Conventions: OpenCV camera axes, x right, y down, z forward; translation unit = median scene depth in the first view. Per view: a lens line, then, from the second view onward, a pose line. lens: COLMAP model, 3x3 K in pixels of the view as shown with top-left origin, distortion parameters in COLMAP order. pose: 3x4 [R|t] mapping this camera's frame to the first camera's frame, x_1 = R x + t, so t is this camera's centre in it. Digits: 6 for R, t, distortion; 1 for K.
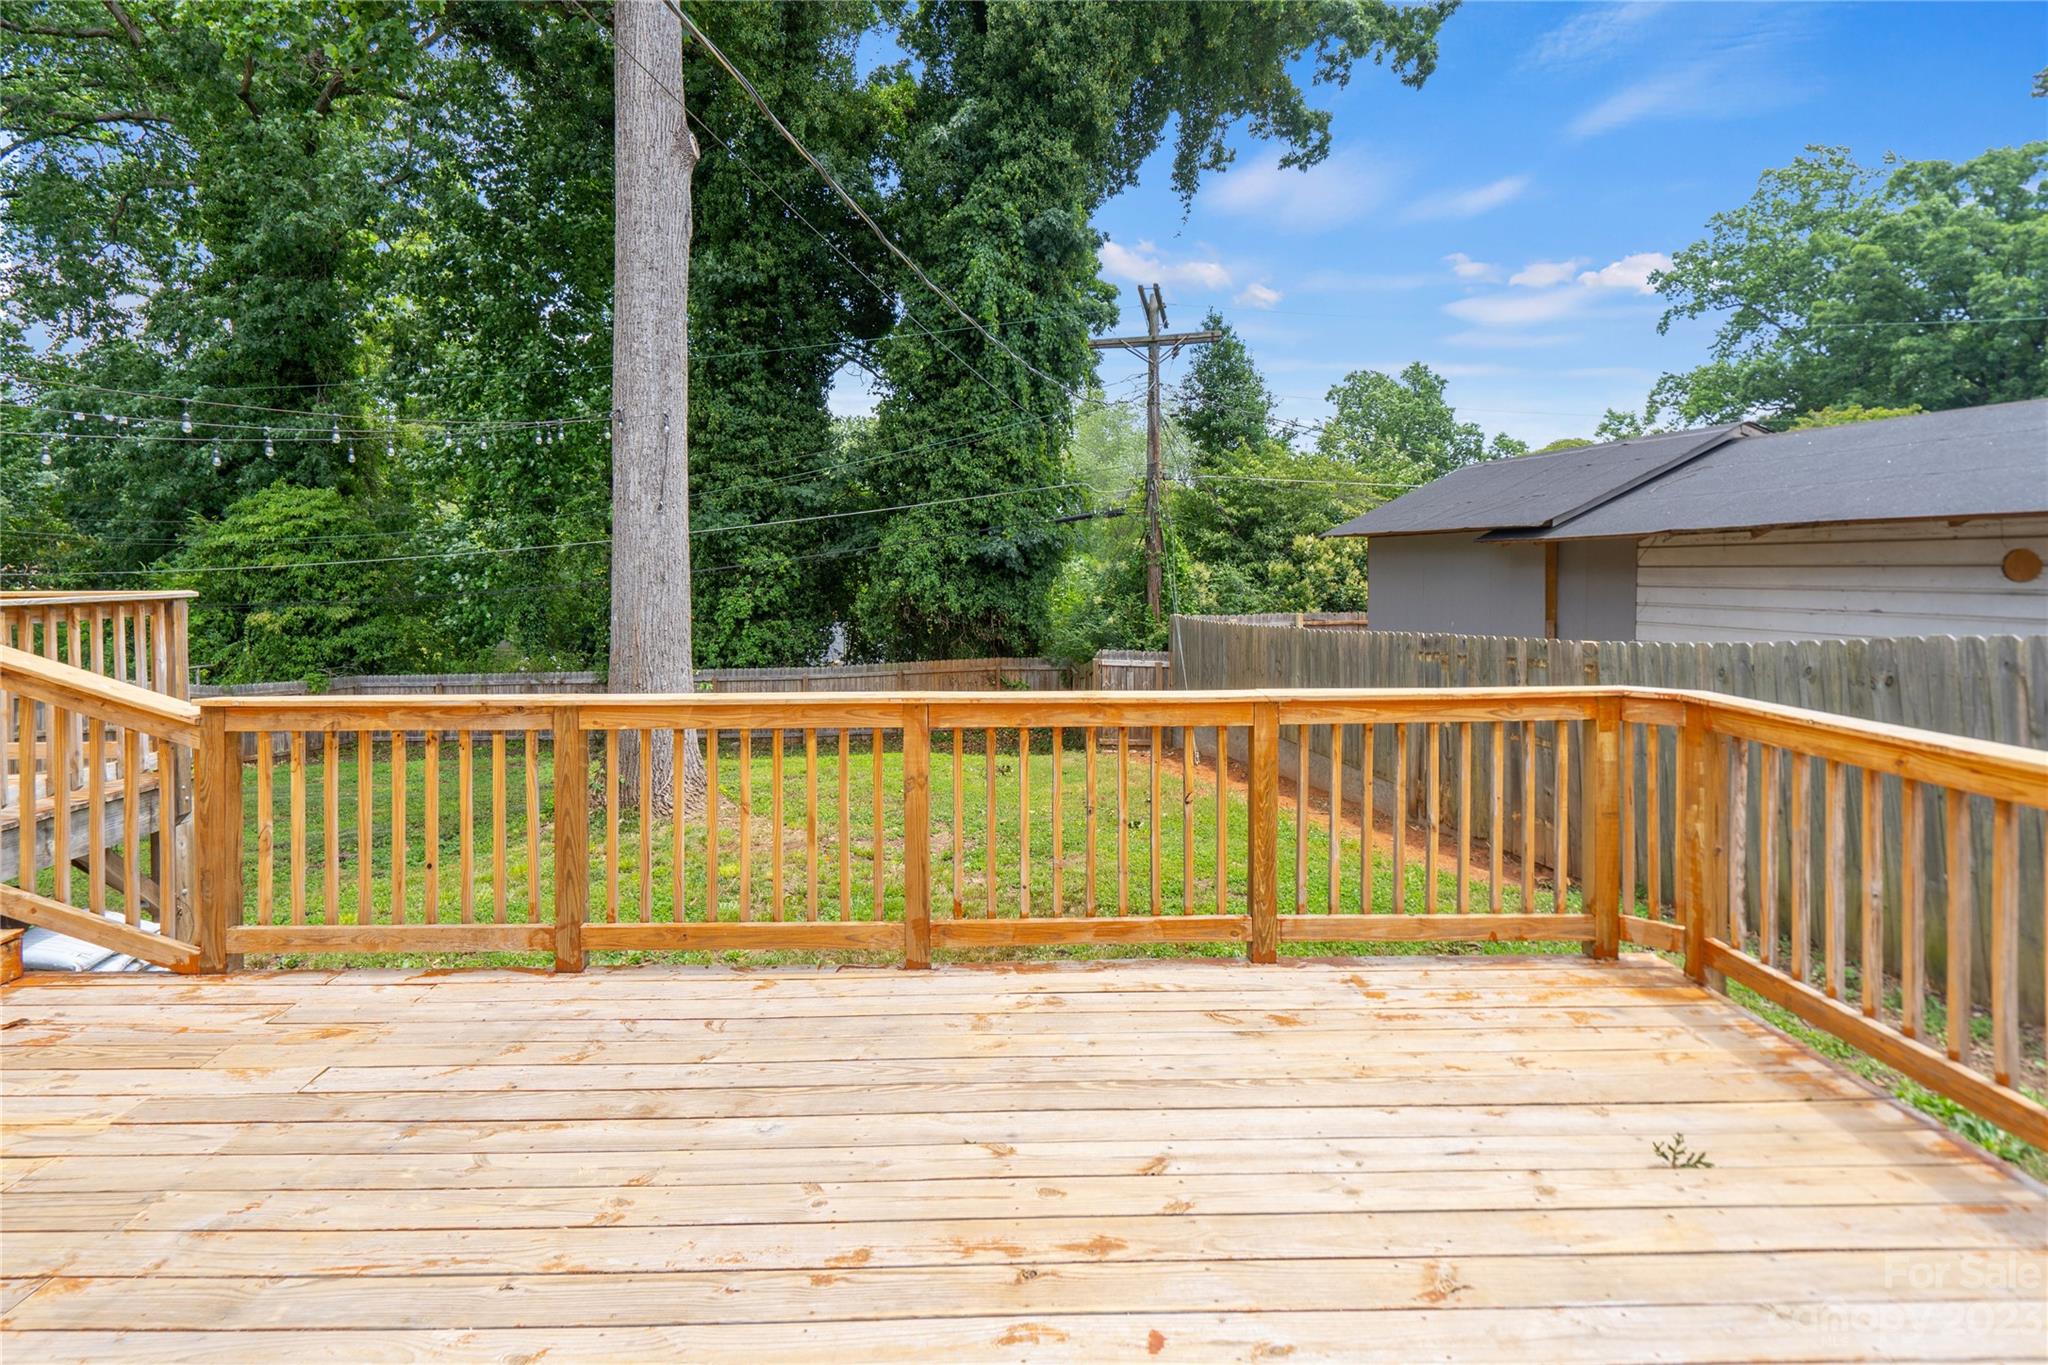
lens RADIAL K [[946.2, 0, 996.3], [0, 946.2, 566.0], [0, 0, 1]] dist [-0.002329, 0.003353]
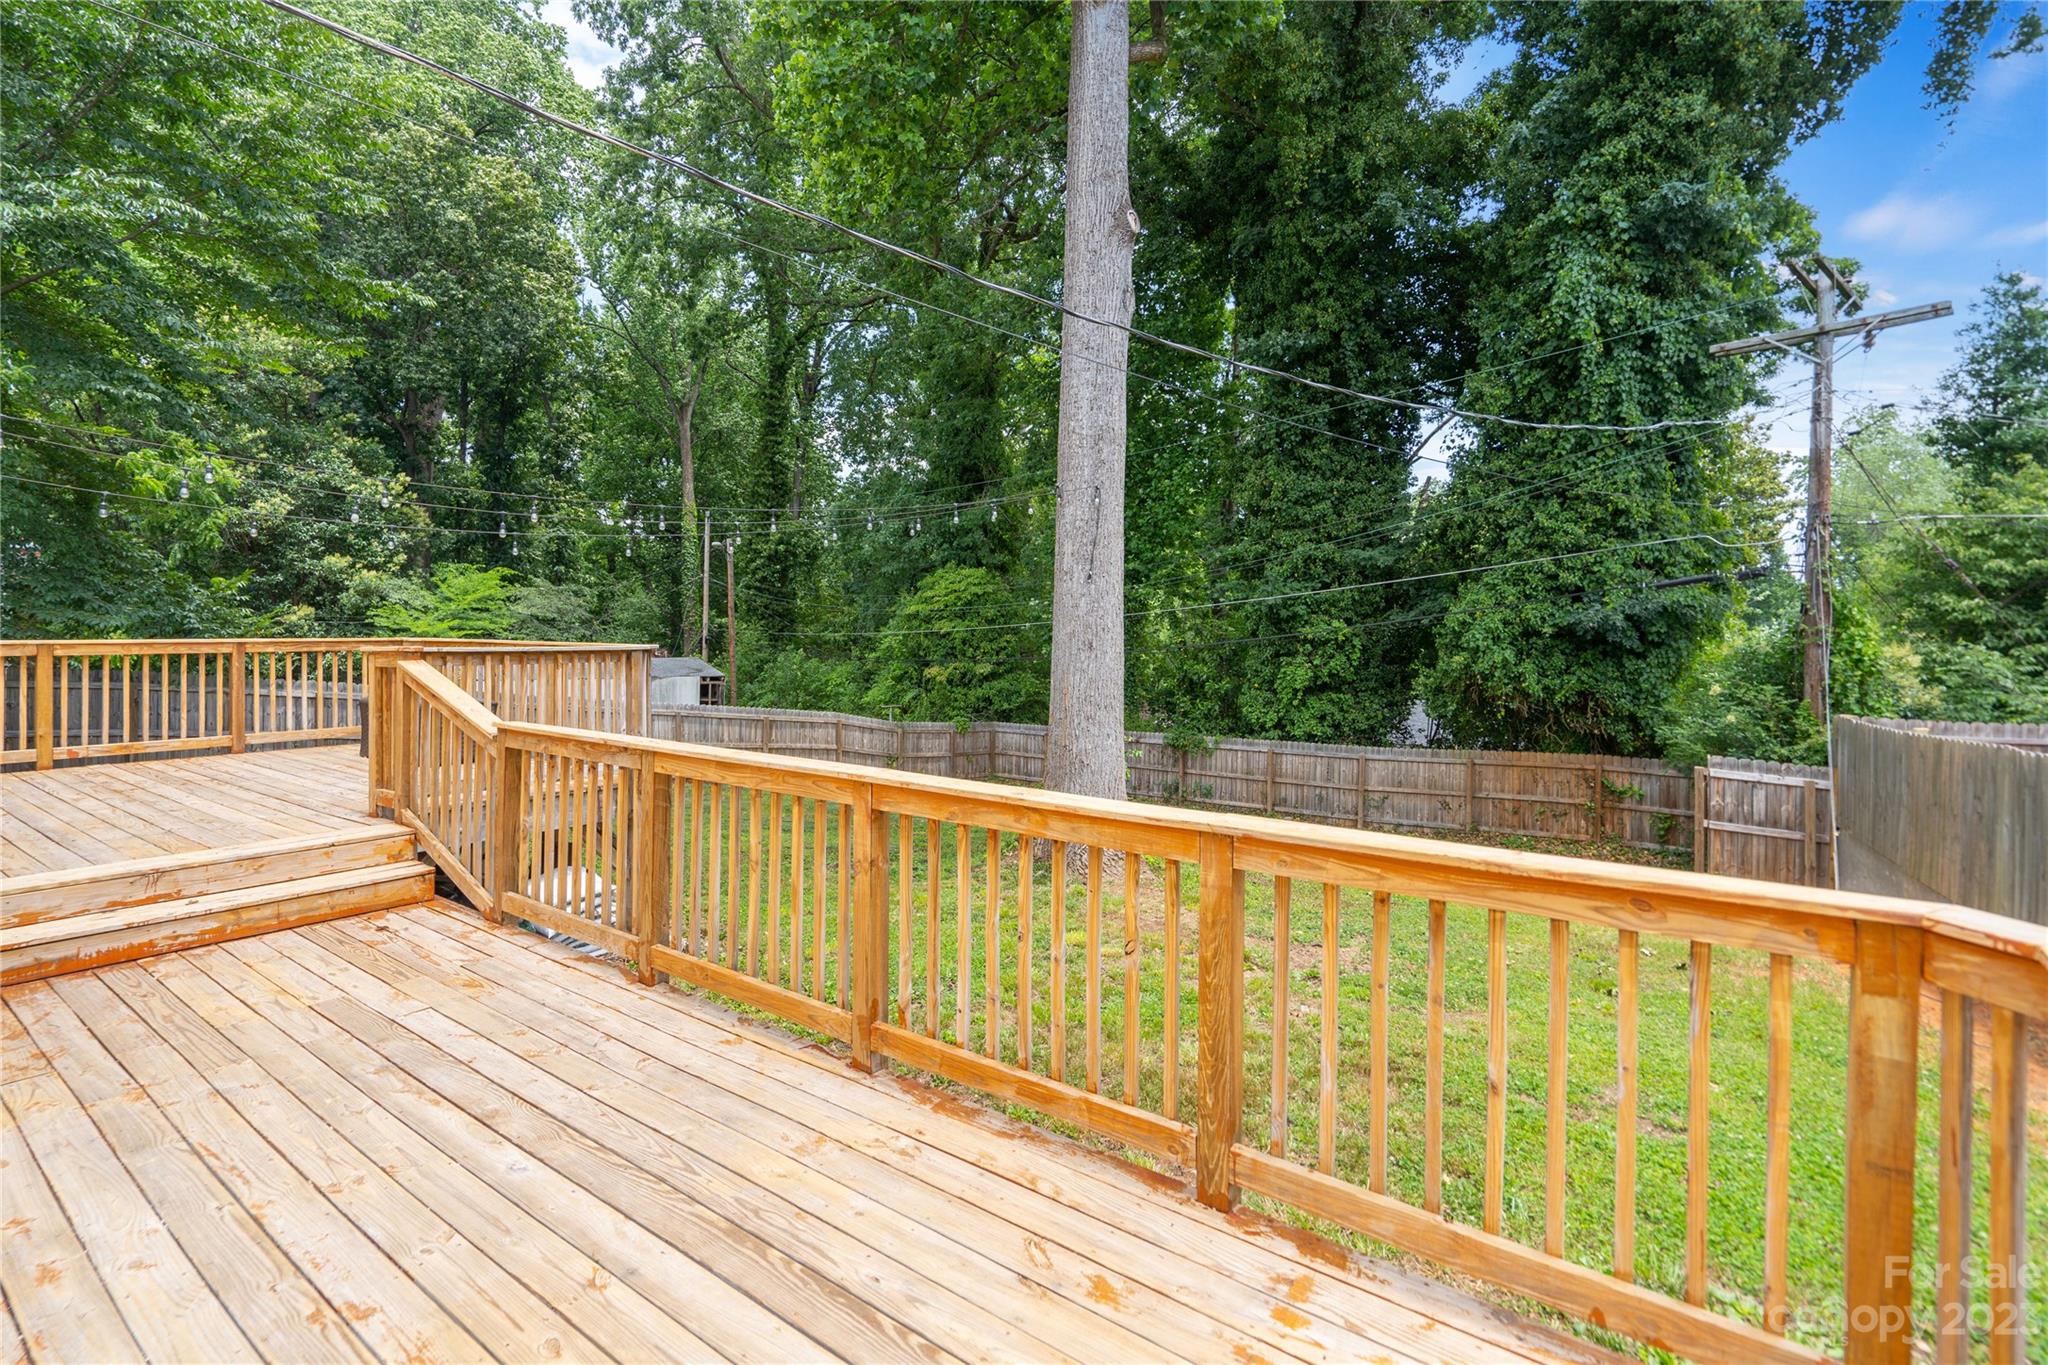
lens RADIAL K [[946.2, 0, 1028.6], [0, 946.2, 628.1], [0, 0, 1]] dist [-0.002329, 0.003353]
pose [[0.801279, 0.012150, -0.598167, 0.096873], [-0.017205, 0.999848, -0.002739, -0.000763], [0.598043, 0.012487, 0.801367, 0.057978]]
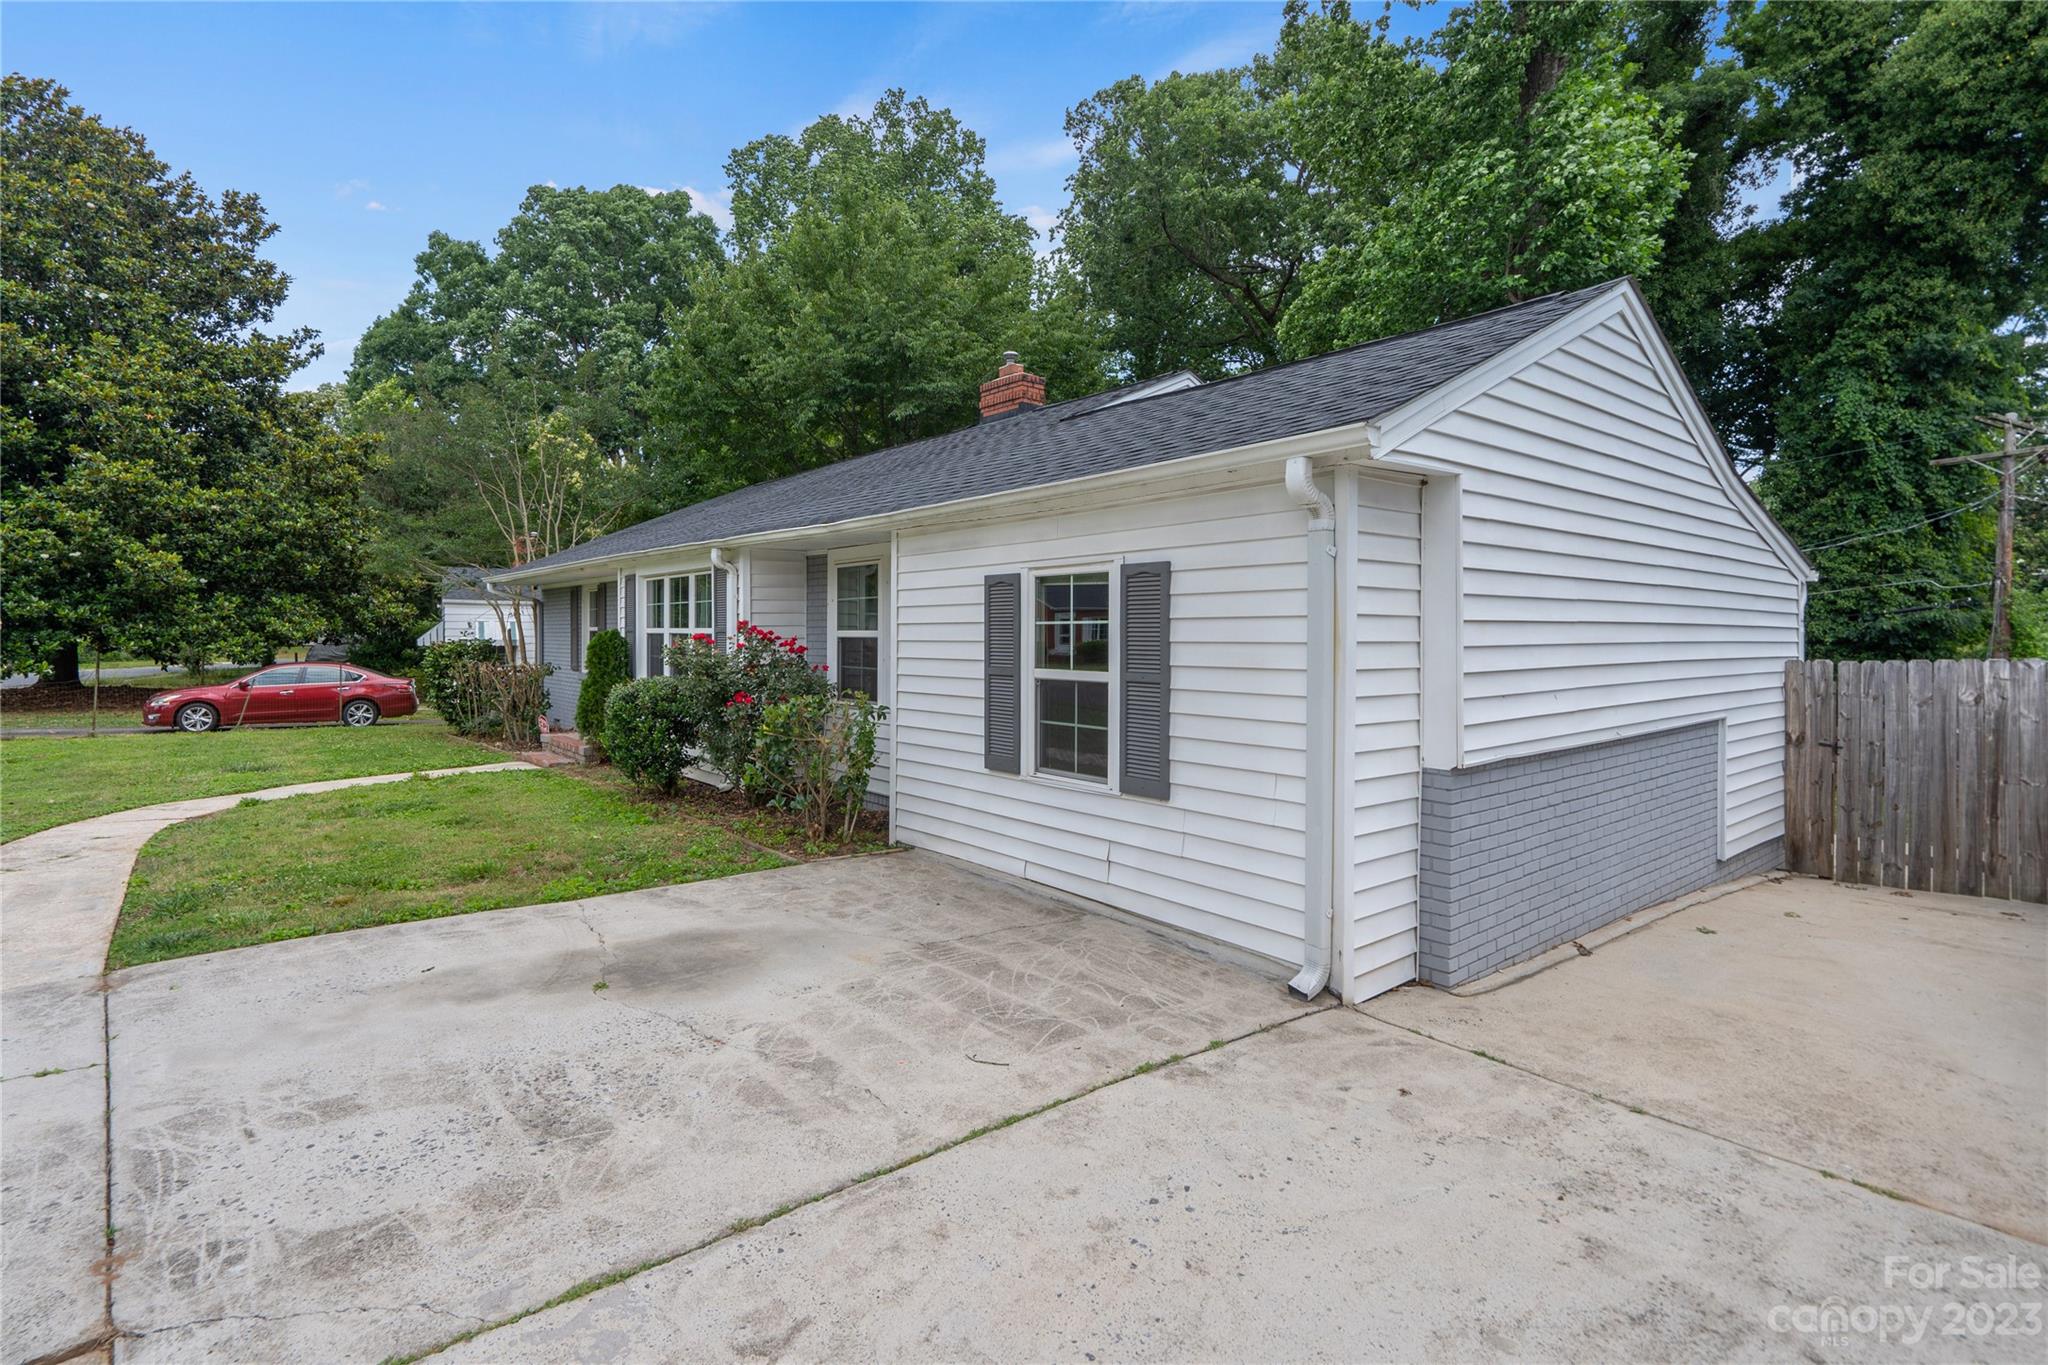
lens RADIAL K [[946.2, 0, 1043.7], [0, 946.2, 635.8], [0, 0, 1]] dist [-0.002329, 0.003353]
pose [[0.619964, 0.013076, -0.784521, 0.287291], [-0.005849, 0.999910, 0.012044, -0.022219], [0.784608, -0.002878, 0.619985, -0.520546]]
